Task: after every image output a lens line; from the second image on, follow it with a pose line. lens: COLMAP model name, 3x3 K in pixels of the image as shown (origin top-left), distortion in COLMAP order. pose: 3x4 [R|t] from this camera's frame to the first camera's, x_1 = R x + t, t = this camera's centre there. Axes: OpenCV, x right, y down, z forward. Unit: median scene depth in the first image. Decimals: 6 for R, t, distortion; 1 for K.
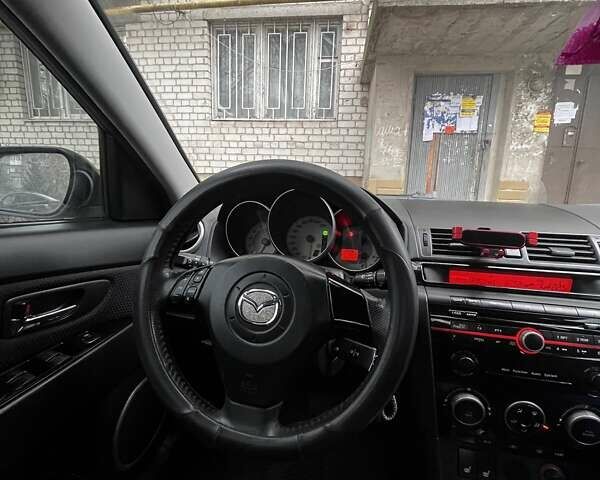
lens RADIAL K [[318.7, 0, 300.0], [0, 318.7, 240.0], [0, 0, 1]] dist [-0.007656, -0.001107]
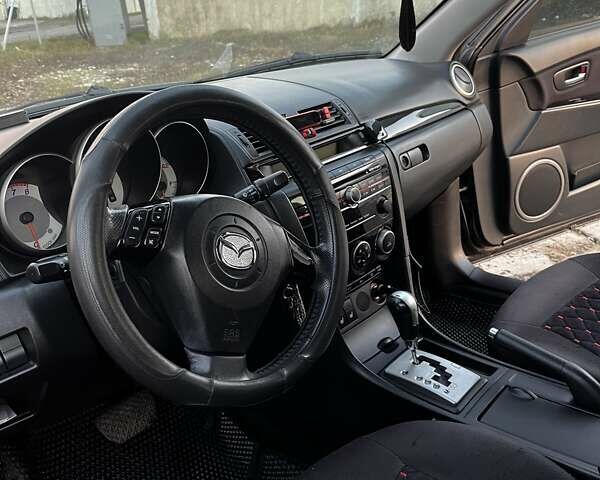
lens RADIAL K [[607.8, 0, 300.0], [0, 607.8, 240.0], [0, 0, 1]] dist [0.006290, 0.018022]
pose [[0.458220, -0.377875, 0.804515, -0.871570], [0.230772, 0.924669, 0.302872, -0.188668], [-0.858358, 0.046877, 0.510905, -0.020648]]
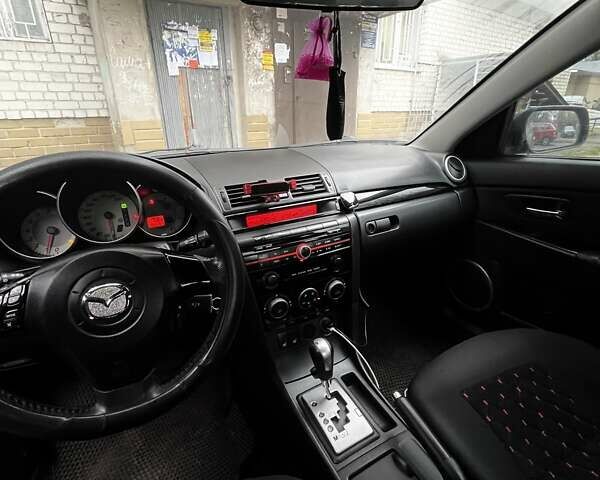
lens RADIAL K [[318.7, 0, 300.0], [0, 318.7, 240.0], [0, 0, 1]] dist [-0.007656, -0.001107]
pose [[0.747824, -0.282507, 0.600790, -0.132760], [0.154123, 0.954097, 0.256798, -0.089764], [-0.645759, -0.099445, 0.757038, -0.103301]]
